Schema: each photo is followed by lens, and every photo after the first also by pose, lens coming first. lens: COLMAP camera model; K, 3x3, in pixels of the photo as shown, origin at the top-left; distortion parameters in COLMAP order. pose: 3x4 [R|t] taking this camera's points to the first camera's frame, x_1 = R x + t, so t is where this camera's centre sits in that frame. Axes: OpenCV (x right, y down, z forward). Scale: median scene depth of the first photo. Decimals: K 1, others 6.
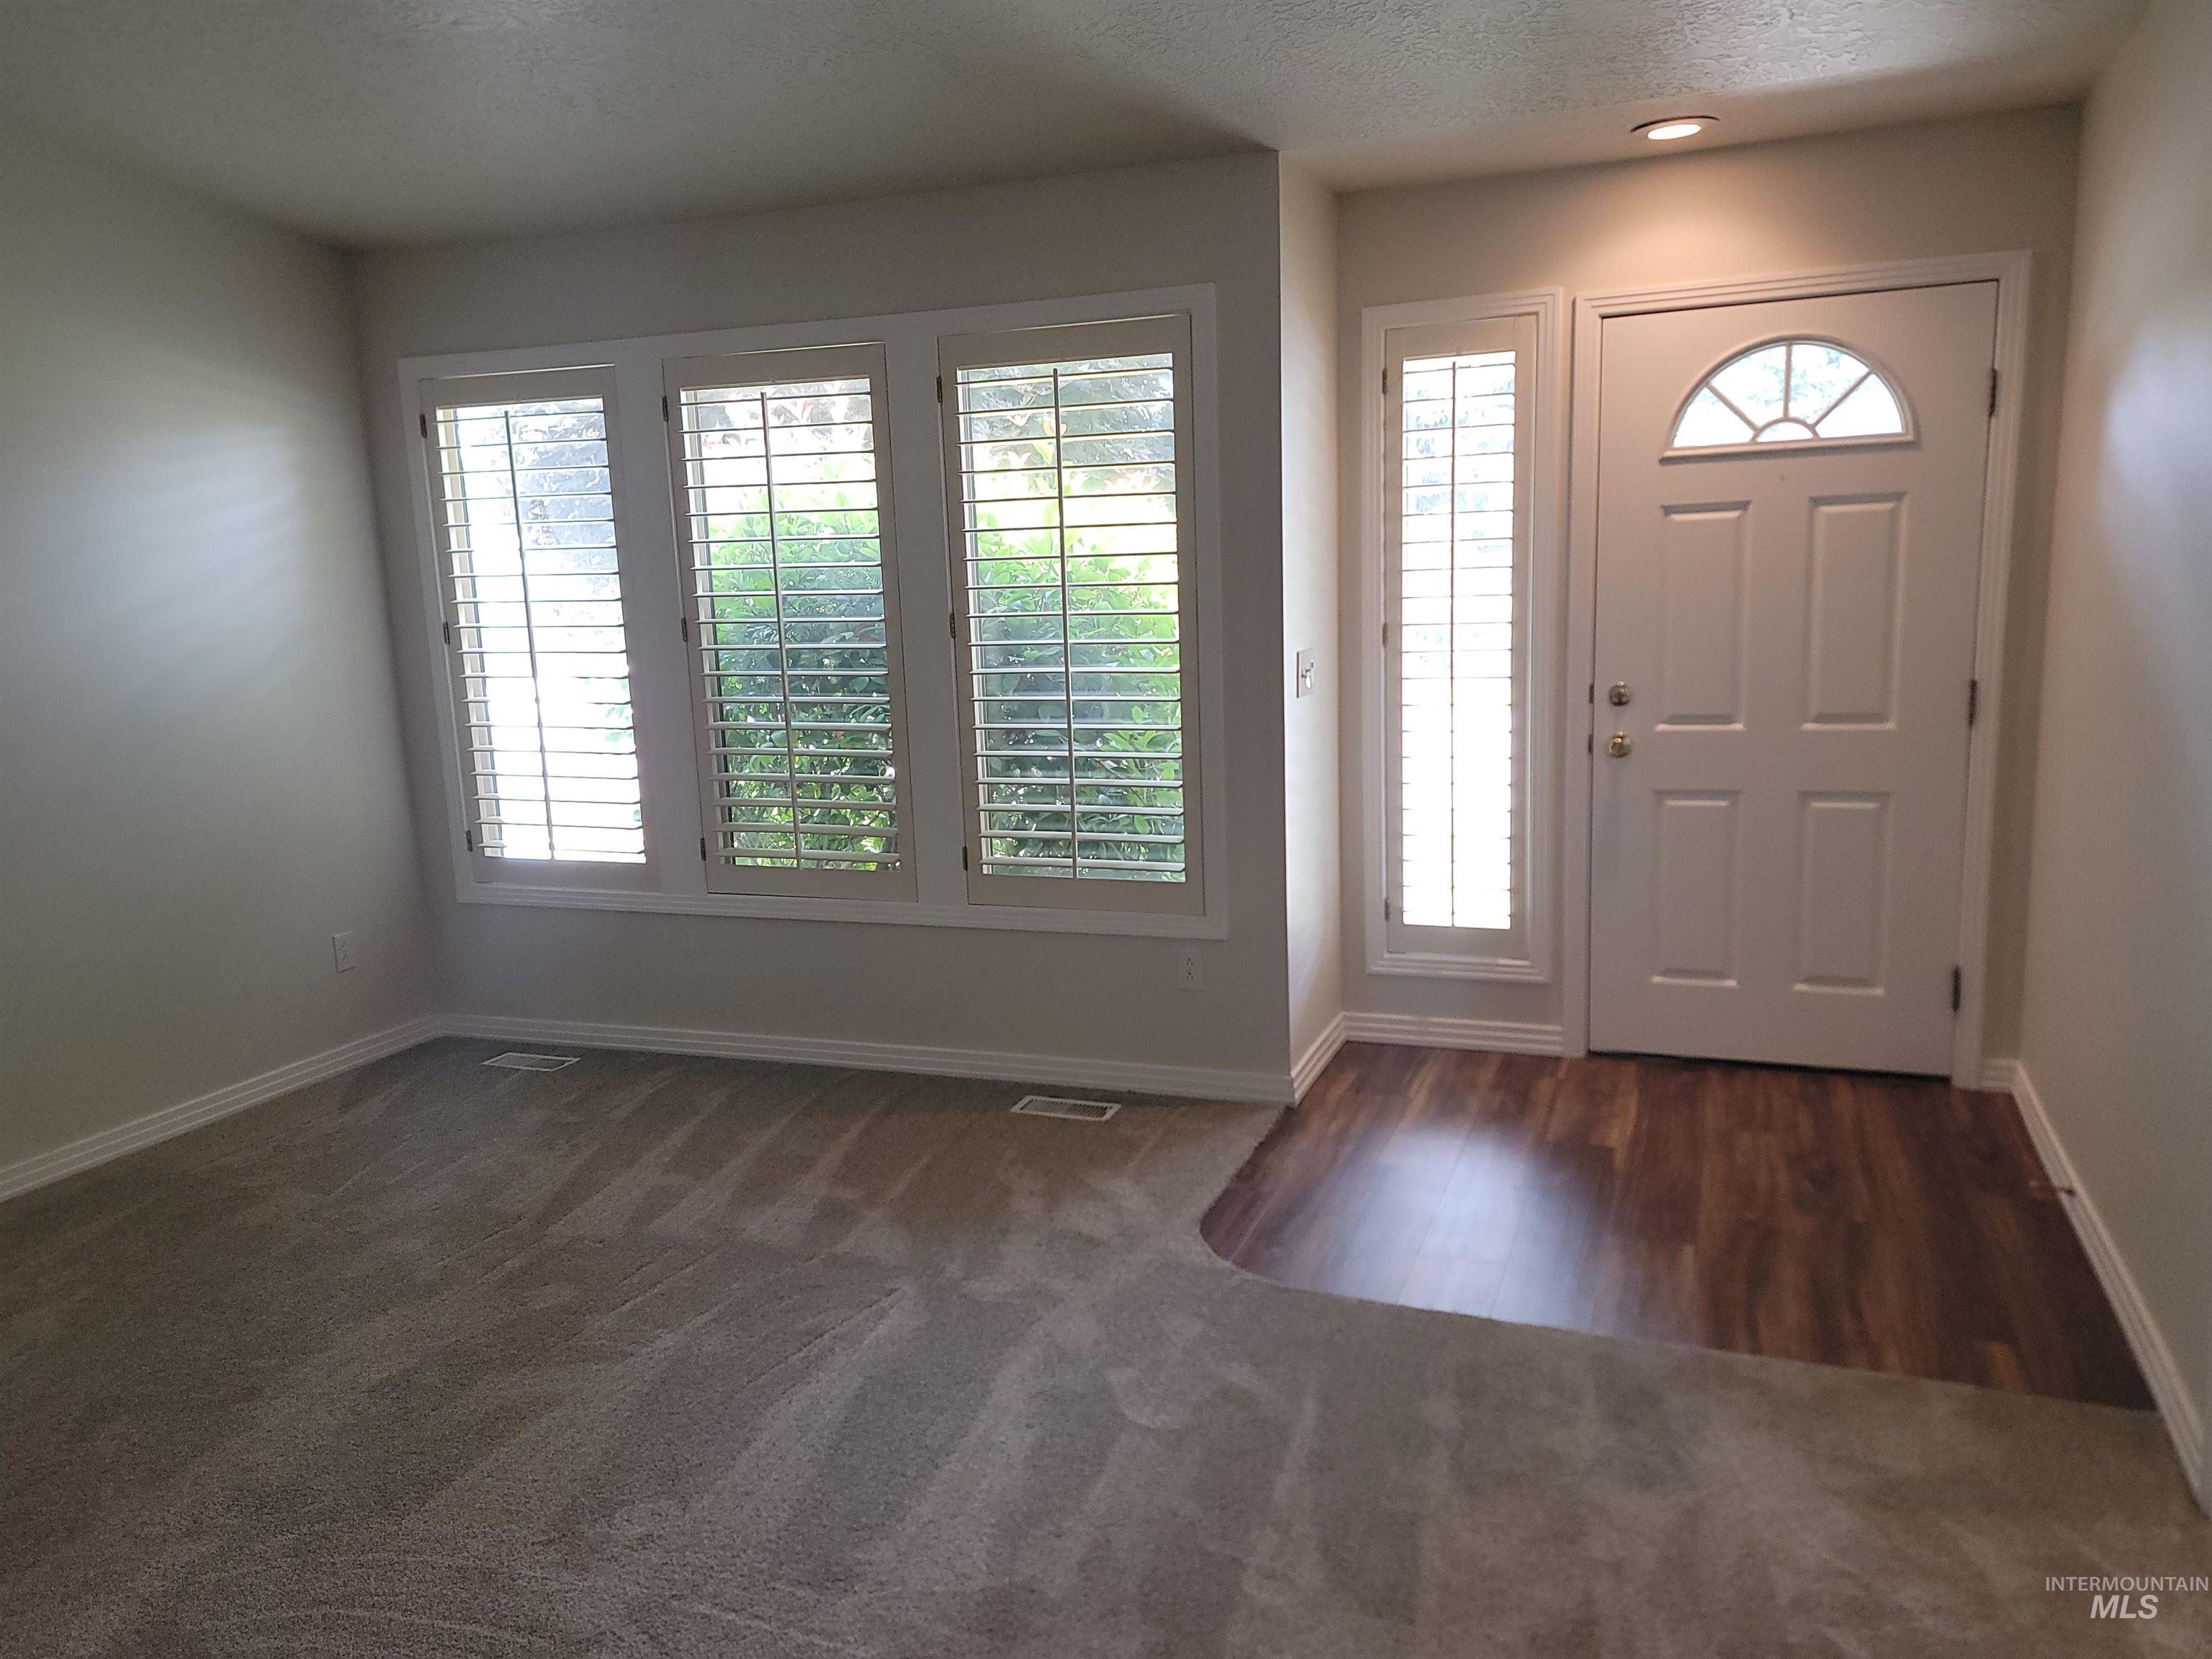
lens RADIAL K [[1610.2, 0, 1110.2], [0, 1610.2, 851.3], [0, 0, 1]] dist [0.089961, -0.054791]
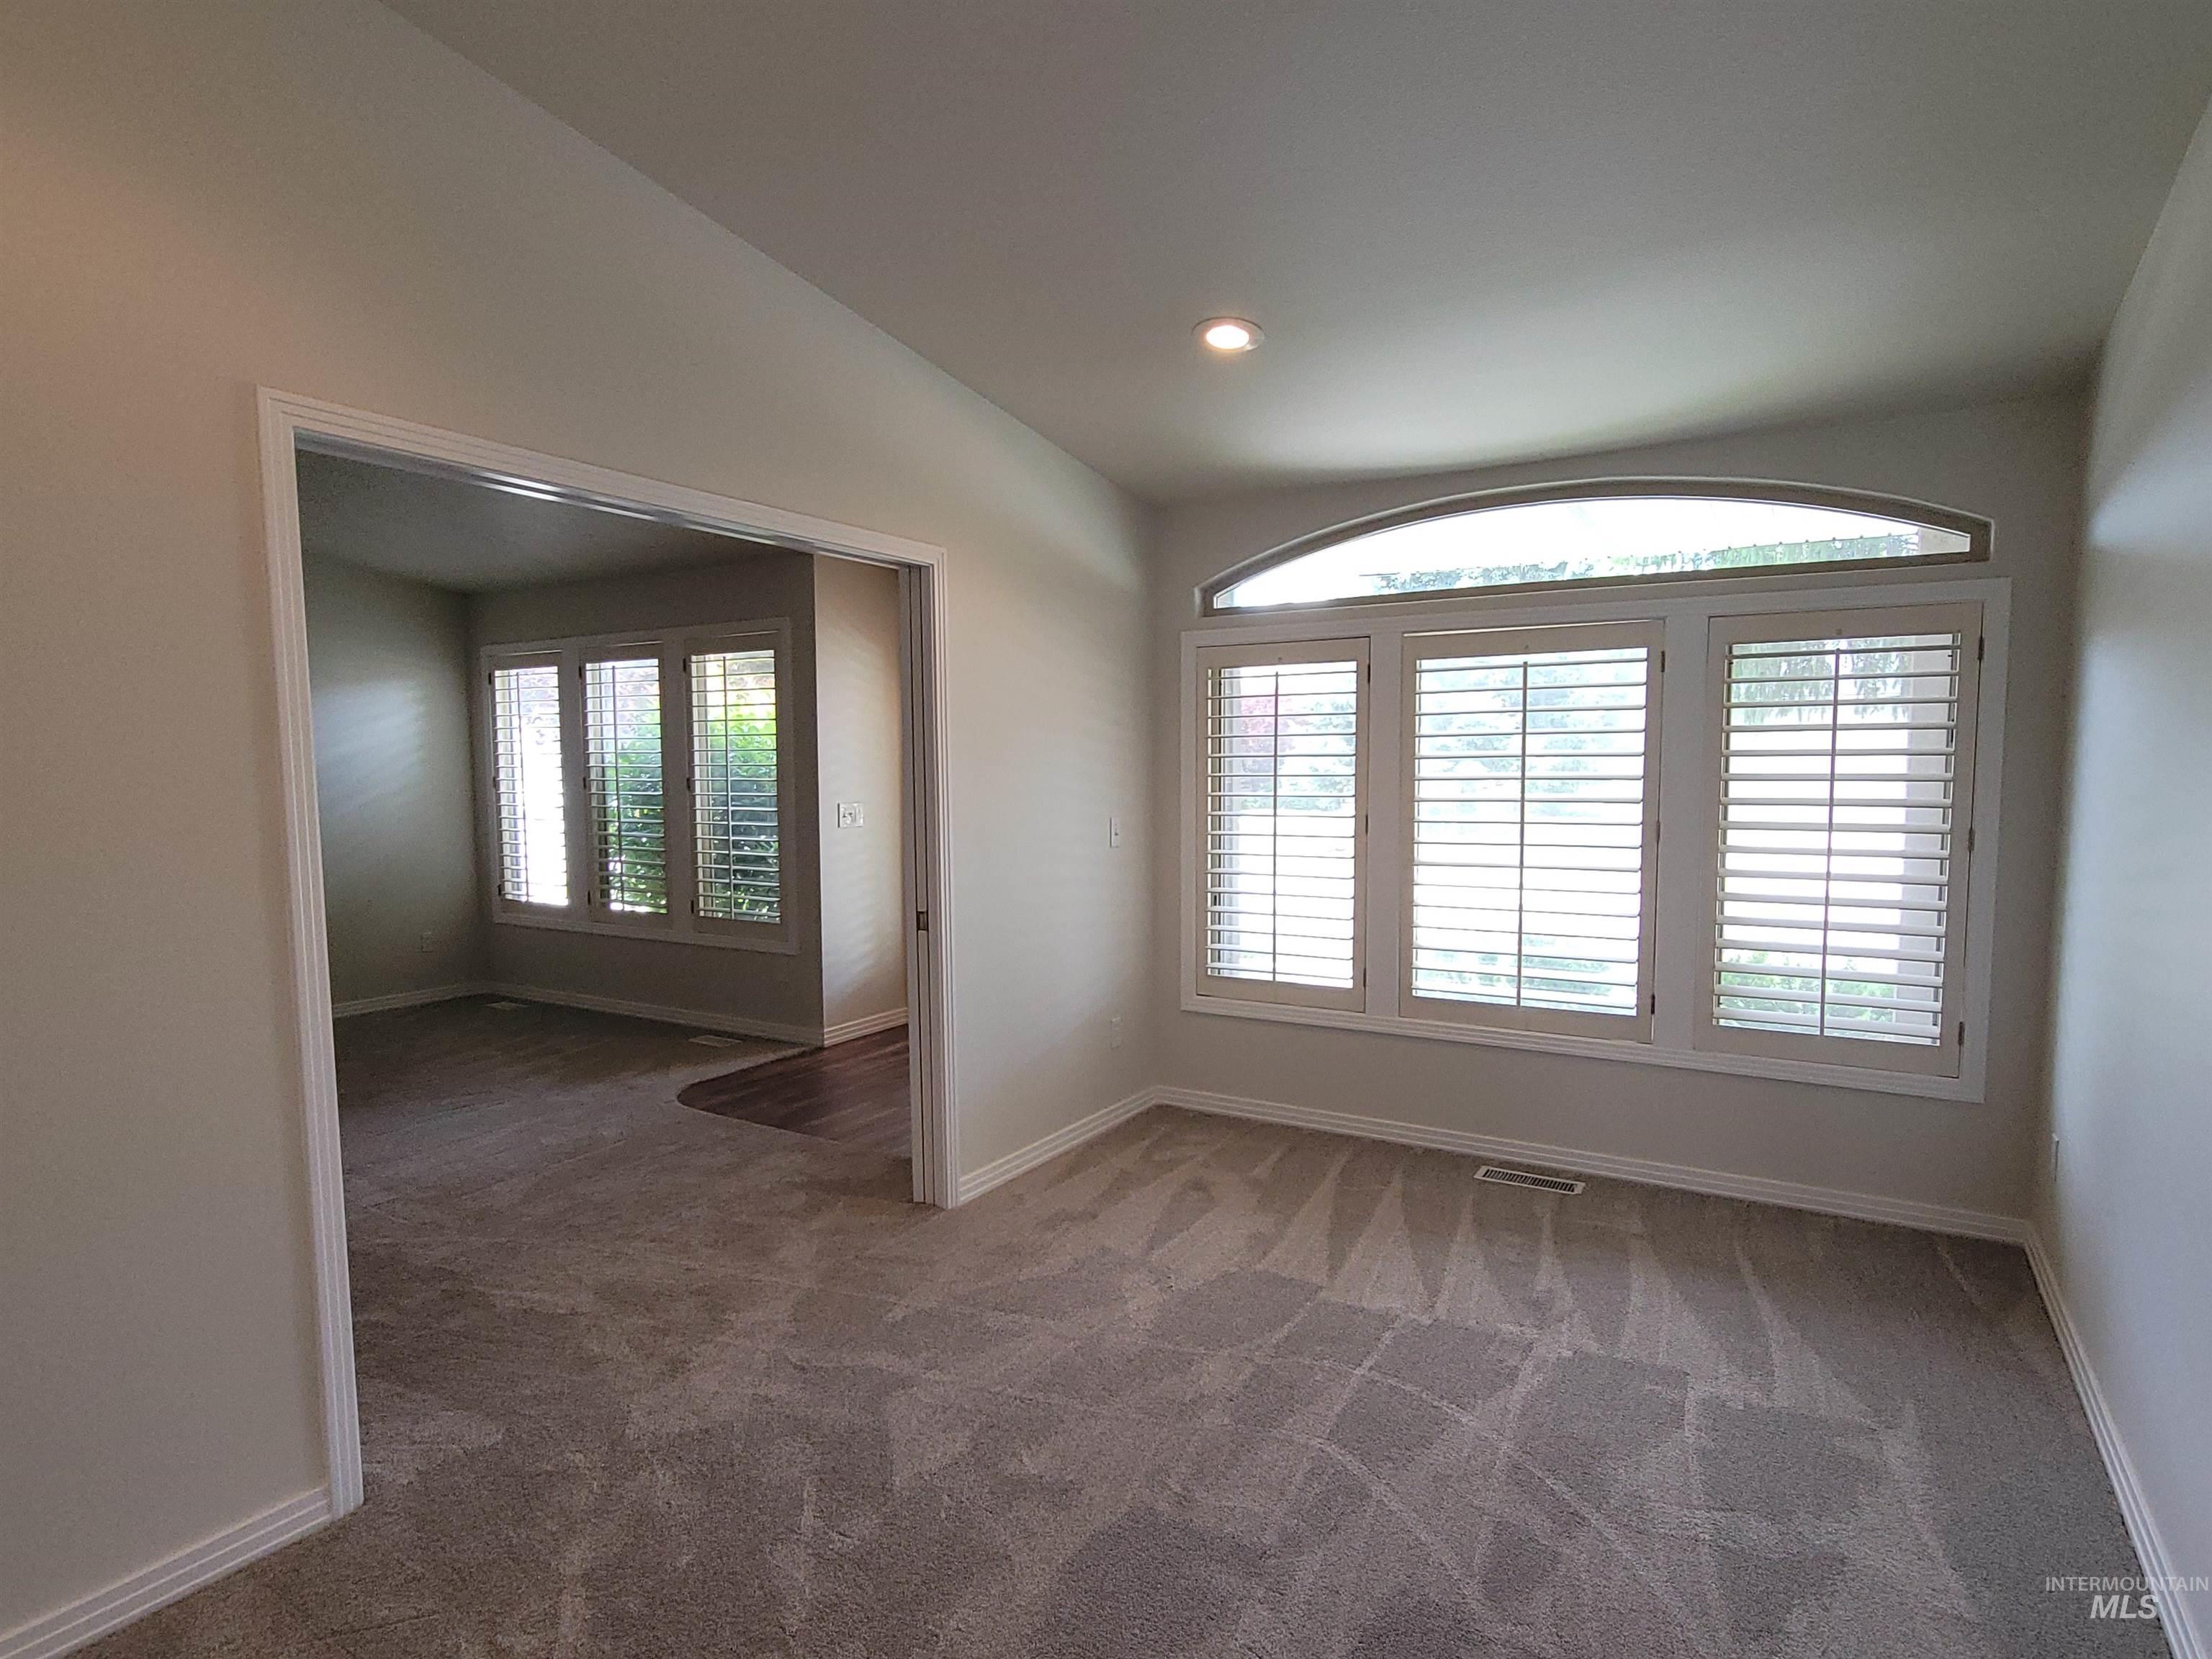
lens RADIAL K [[1168.1, 0, 1107.0], [0, 1168.1, 872.4], [0, 0, 1]] dist [-0.005230, 0.002537]
pose [[0.984631, 0.049539, -0.167474, 0.648675], [-0.064056, 0.994537, -0.082416, 0.048185], [0.162476, 0.091877, 0.982426, -0.279853]]
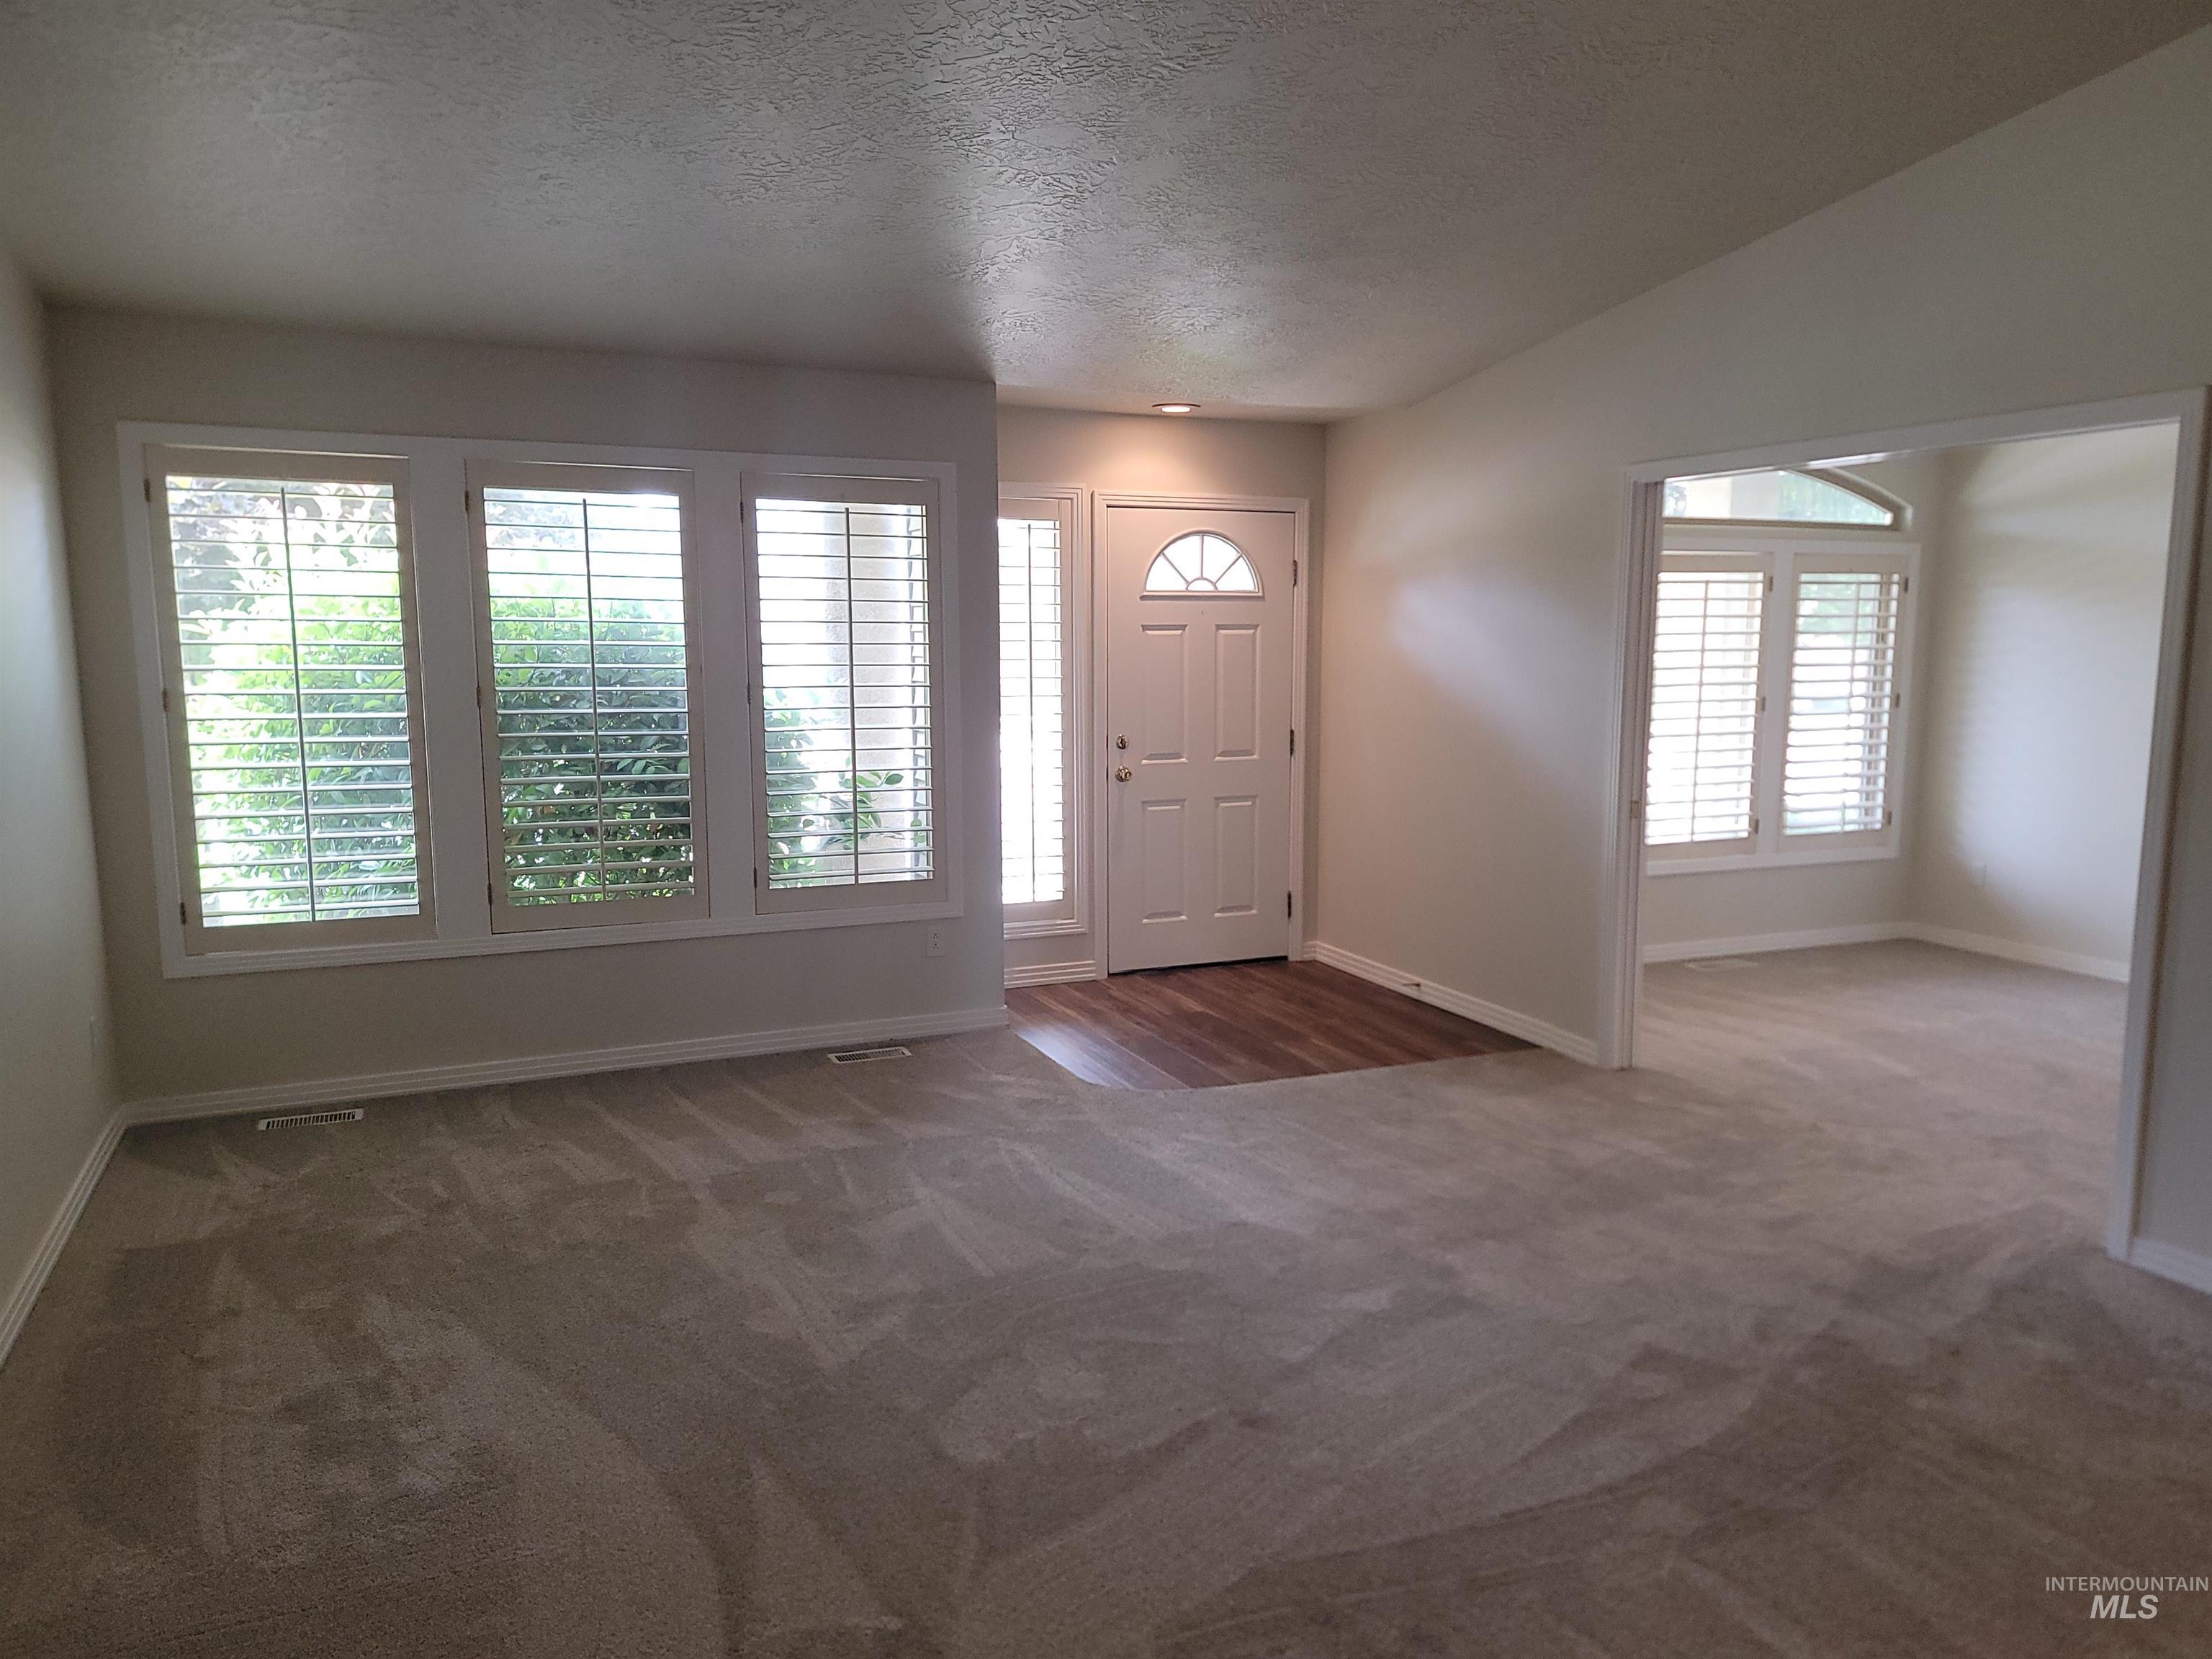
lens RADIAL K [[1610.2, 0, 1110.2], [0, 1610.2, 851.3], [0, 0, 1]] dist [0.089961, -0.054791]
pose [[0.711936, -0.062258, 0.699479, -0.822760], [0.098604, 0.995057, -0.011794, 0.027943], [-0.695288, 0.077368, 0.714555, -0.106097]]
